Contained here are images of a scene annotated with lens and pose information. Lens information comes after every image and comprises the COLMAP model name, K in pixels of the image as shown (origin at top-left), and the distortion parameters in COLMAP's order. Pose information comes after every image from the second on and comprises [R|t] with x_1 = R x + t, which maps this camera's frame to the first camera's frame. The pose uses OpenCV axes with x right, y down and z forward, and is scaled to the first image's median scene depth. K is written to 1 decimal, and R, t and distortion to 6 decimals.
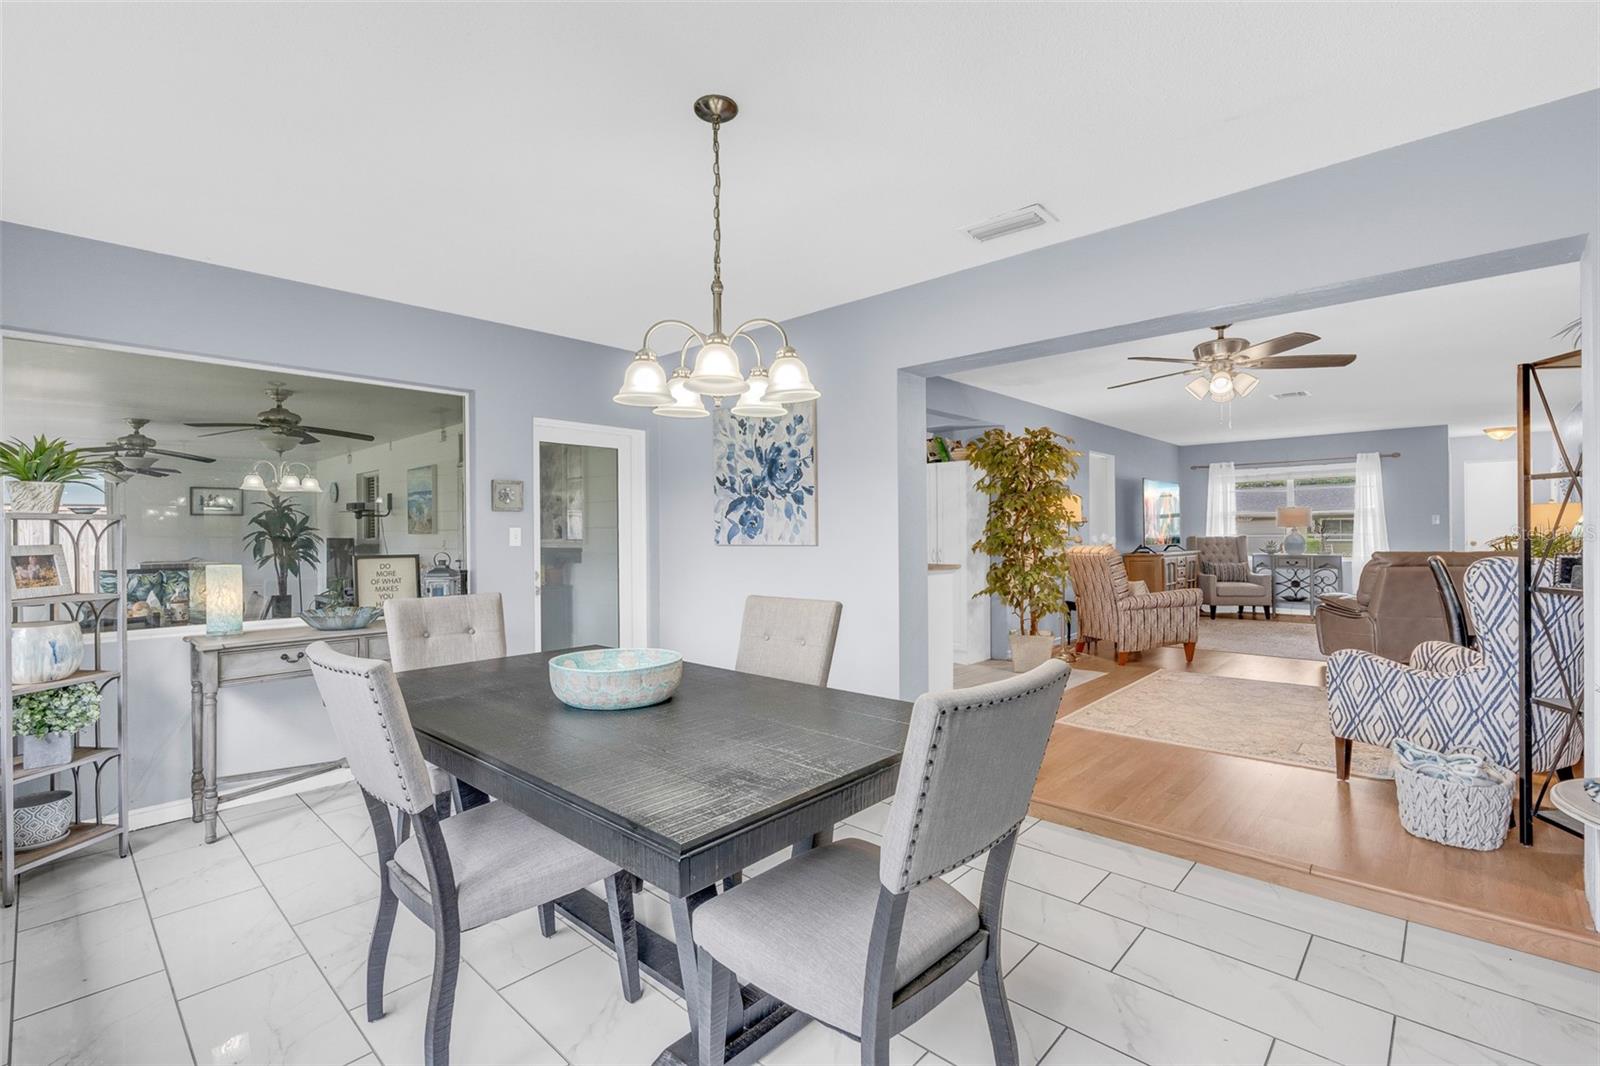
lens RADIAL K [[714.1, 0, 800.7], [0, 714.1, 530.8], [0, 0, 1]] dist [-0.008817, 0.002856]
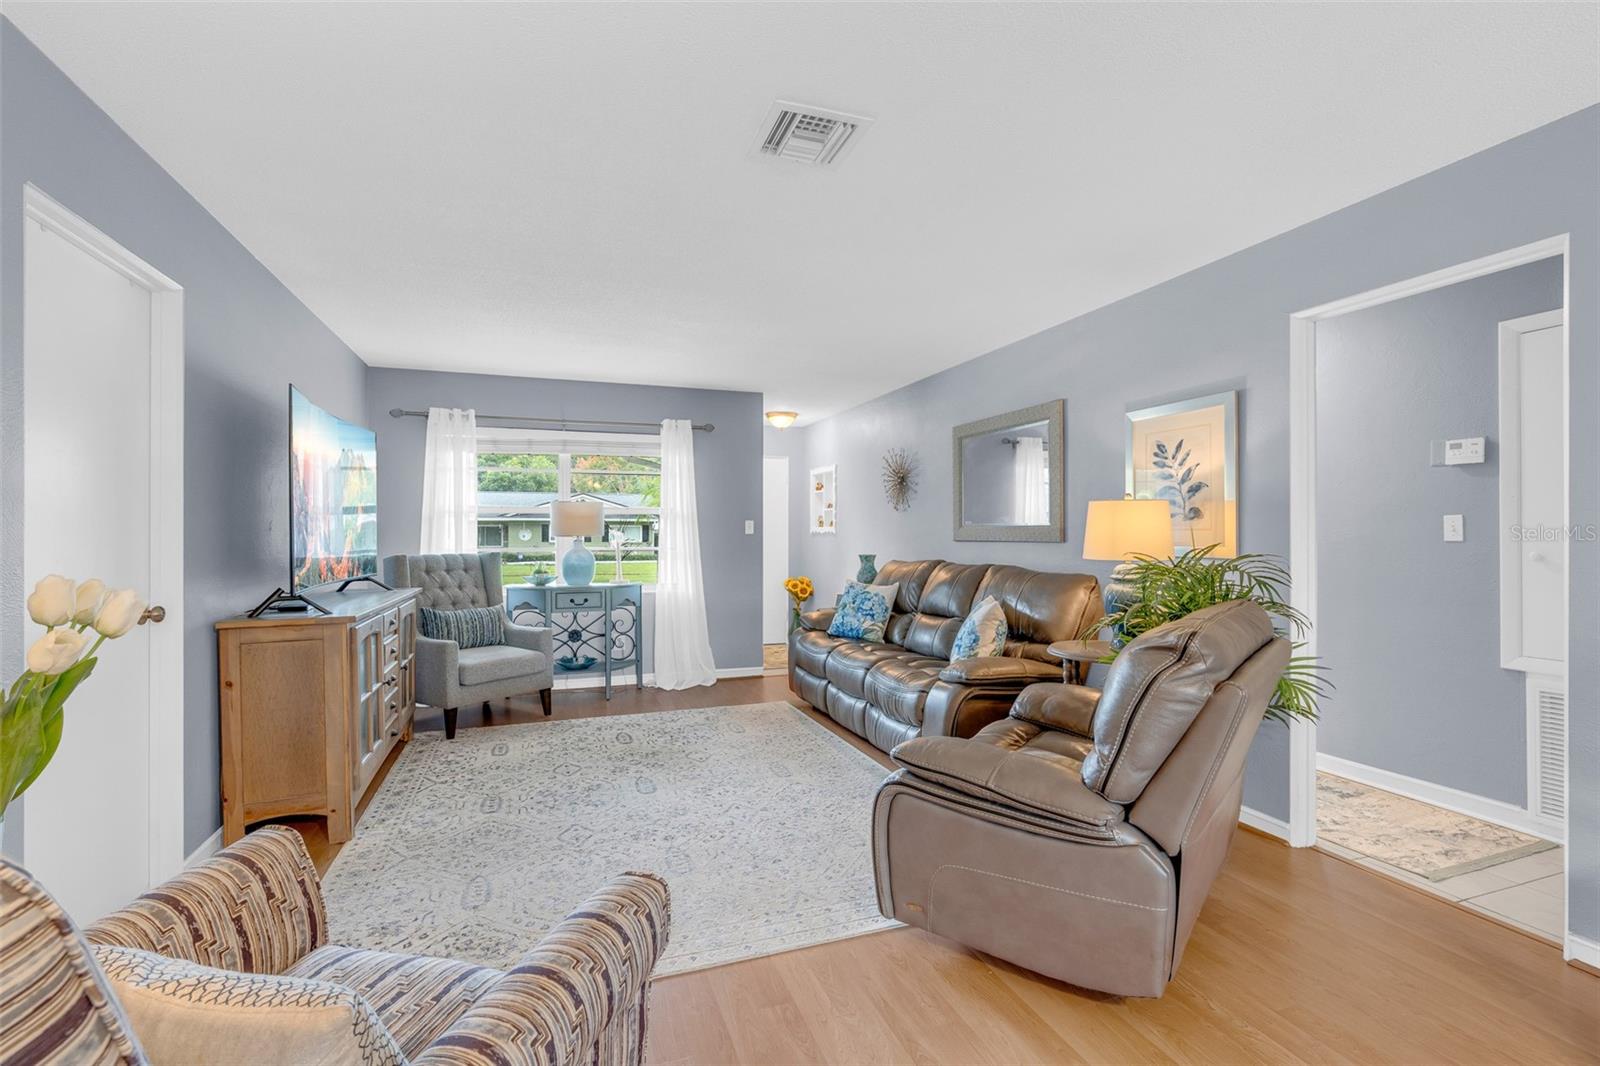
lens RADIAL K [[714.1, 0, 794.1], [0, 714.1, 532.4], [0, 0, 1]] dist [-0.008817, 0.002856]
pose [[0.468624, 0.009780, 0.883344, 0.270016], [-0.004407, 0.999952, -0.008733, -0.004549], [-0.883387, 0.000200, 0.468645, 0.575208]]
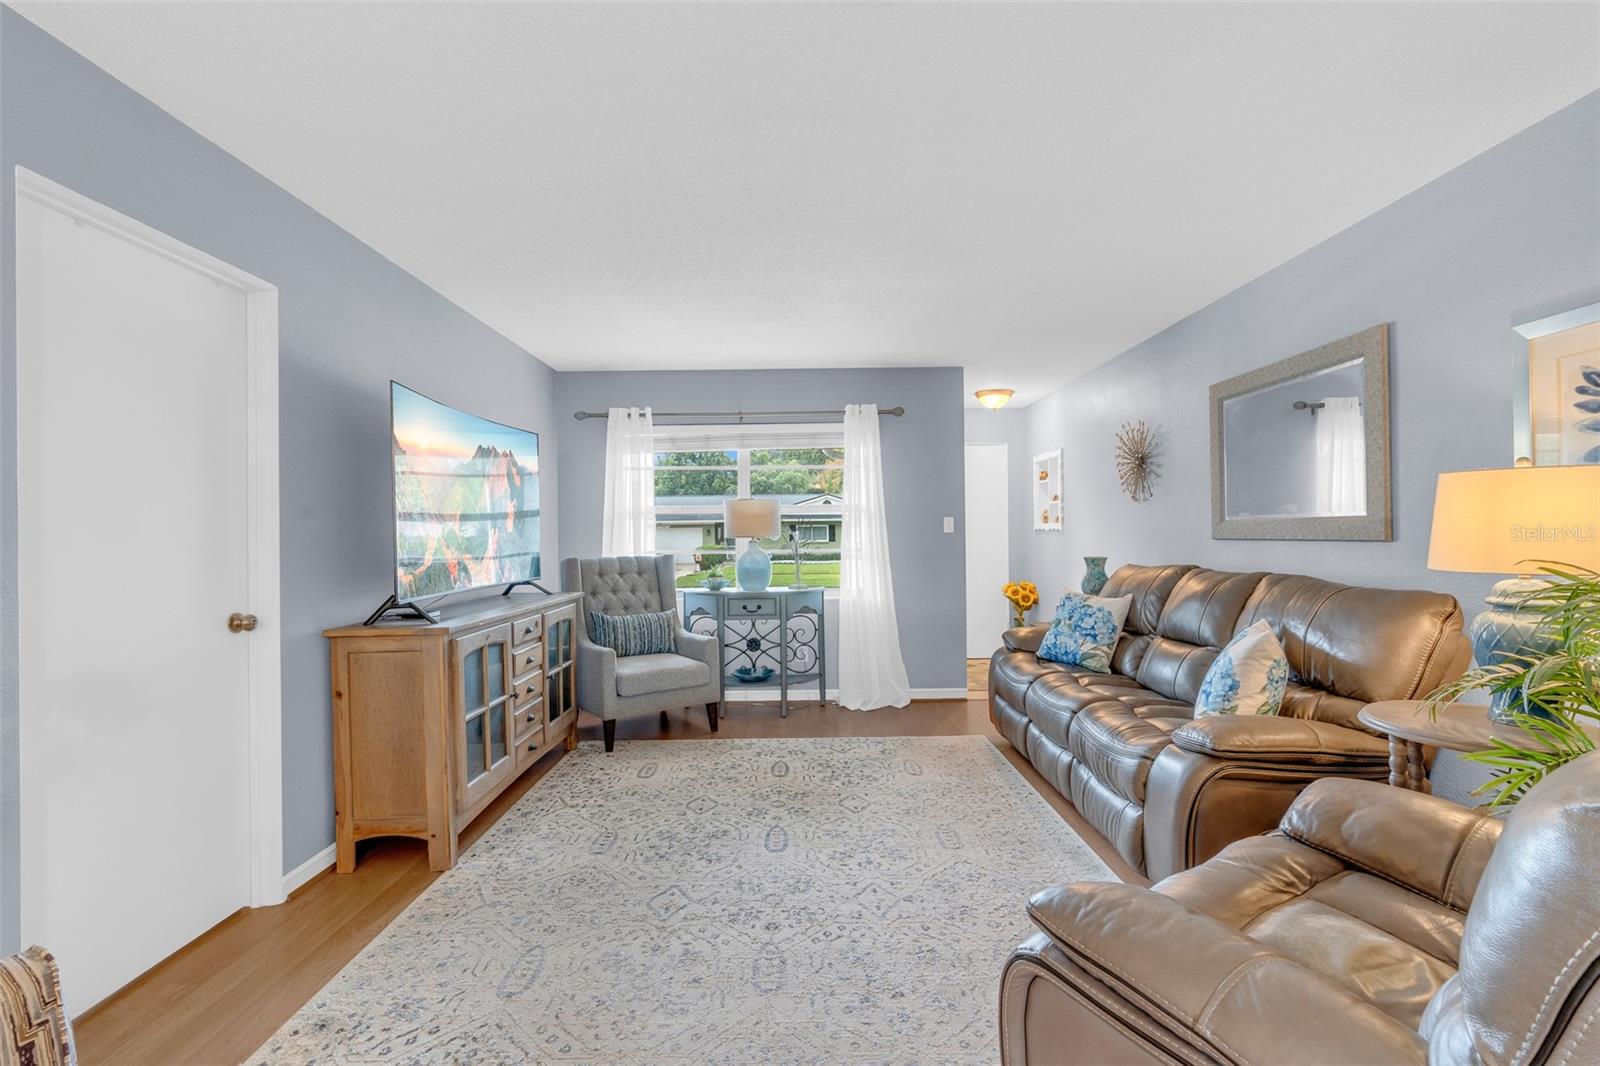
lens RADIAL K [[714.1, 0, 796.8], [0, 714.1, 532.0], [0, 0, 1]] dist [-0.008817, 0.002856]
pose [[0.738126, 0.001821, 0.674660, 0.359307], [0.004329, 0.999963, -0.007435, -0.005391], [-0.674649, 0.008408, 0.738091, 0.583952]]
